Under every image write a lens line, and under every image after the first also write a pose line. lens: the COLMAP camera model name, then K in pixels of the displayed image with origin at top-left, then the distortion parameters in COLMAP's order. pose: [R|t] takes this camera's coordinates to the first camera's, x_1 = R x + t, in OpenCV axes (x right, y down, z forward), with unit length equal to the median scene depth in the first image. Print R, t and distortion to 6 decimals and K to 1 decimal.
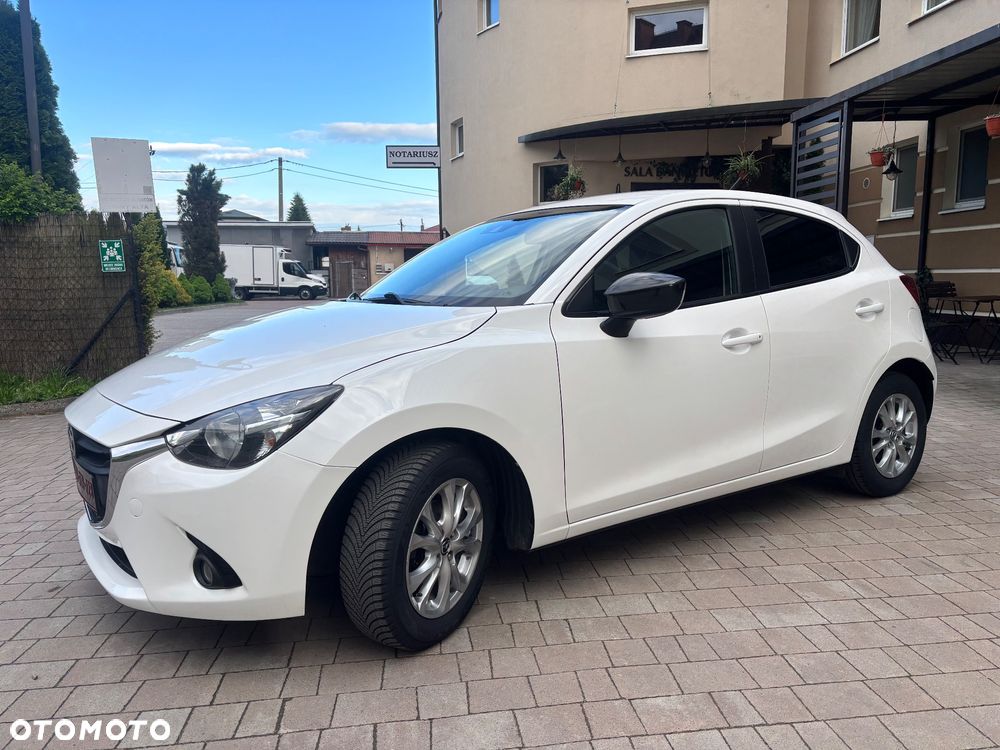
lens RADIAL K [[760.0, 0, 510.7], [0, 760.0, 380.8], [0, 0, 1]] dist [0.048027, -0.046230]
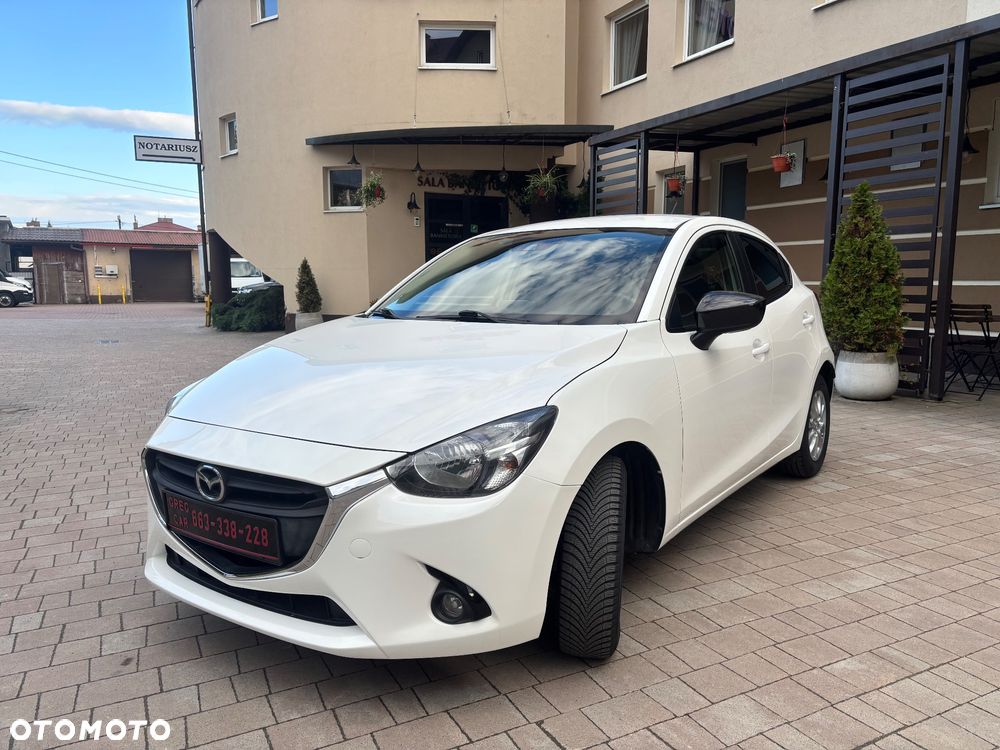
lens RADIAL K [[760.0, 0, 509.9], [0, 760.0, 382.2], [0, 0, 1]] dist [0.048027, -0.046230]
pose [[0.940003, -0.038109, 0.339031, -0.351787], [0.039782, 0.999206, 0.002017, -0.017049], [-0.338838, 0.011591, 0.940773, 0.037723]]
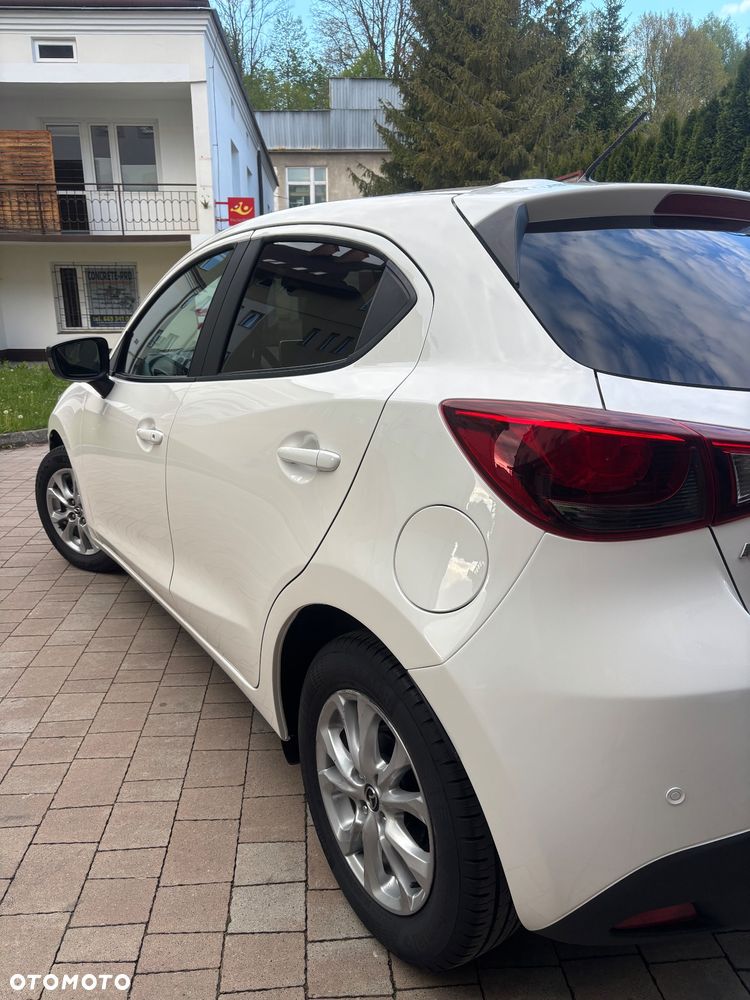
lens RADIAL K [[760.0, 0, 370.2], [0, 760.0, 512.0], [0, 0, 1]] dist [0.048027, -0.046230]
pose [[-0.050162, 0.278674, -0.959075, 0.838177], [-0.128373, 0.950519, 0.282902, -0.179447], [0.990457, 0.137310, -0.011905, 0.987292]]
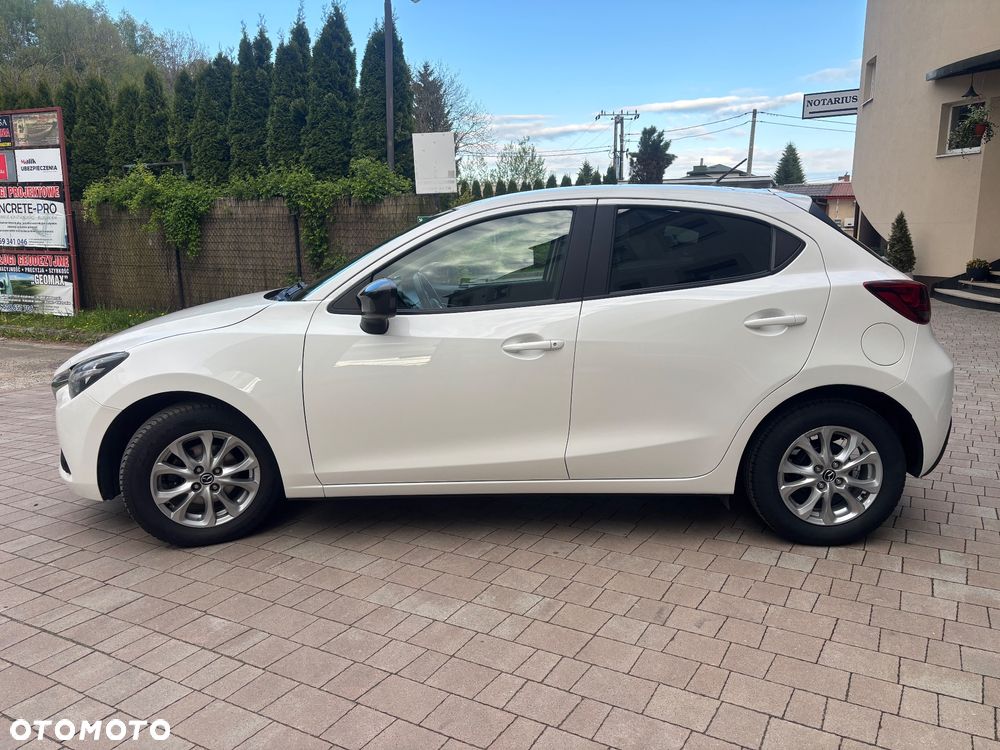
lens RADIAL K [[760.0, 0, 511.7], [0, 760.0, 381.5], [0, 0, 1]] dist [0.048027, -0.046230]
pose [[0.809304, 0.119253, -0.575158, 0.687618], [-0.083463, 0.992586, 0.088362, -0.073715], [0.581430, -0.023507, 0.813256, 0.132213]]
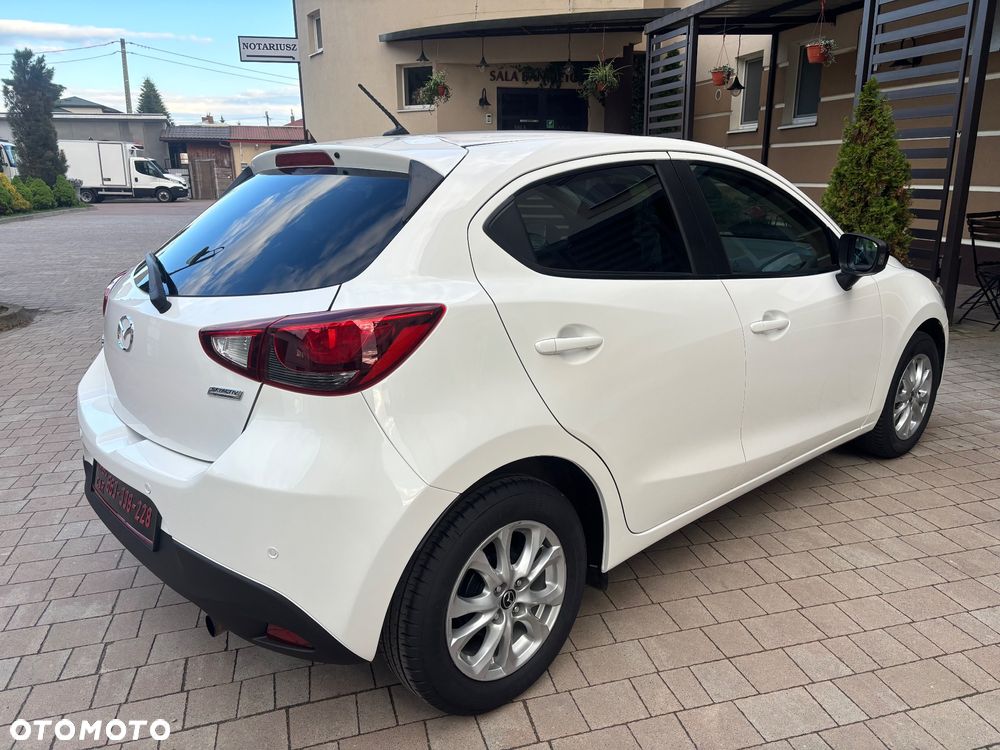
lens RADIAL K [[765.3, 0, 509.3], [0, 765.3, 378.3], [0, 0, 1]] dist [0.049049, -0.043922]
pose [[0.989642, -0.039382, 0.138048, 0.085156], [0.021433, 0.991390, 0.129173, -0.061950], [-0.141946, -0.124877, 0.981966, -0.093803]]
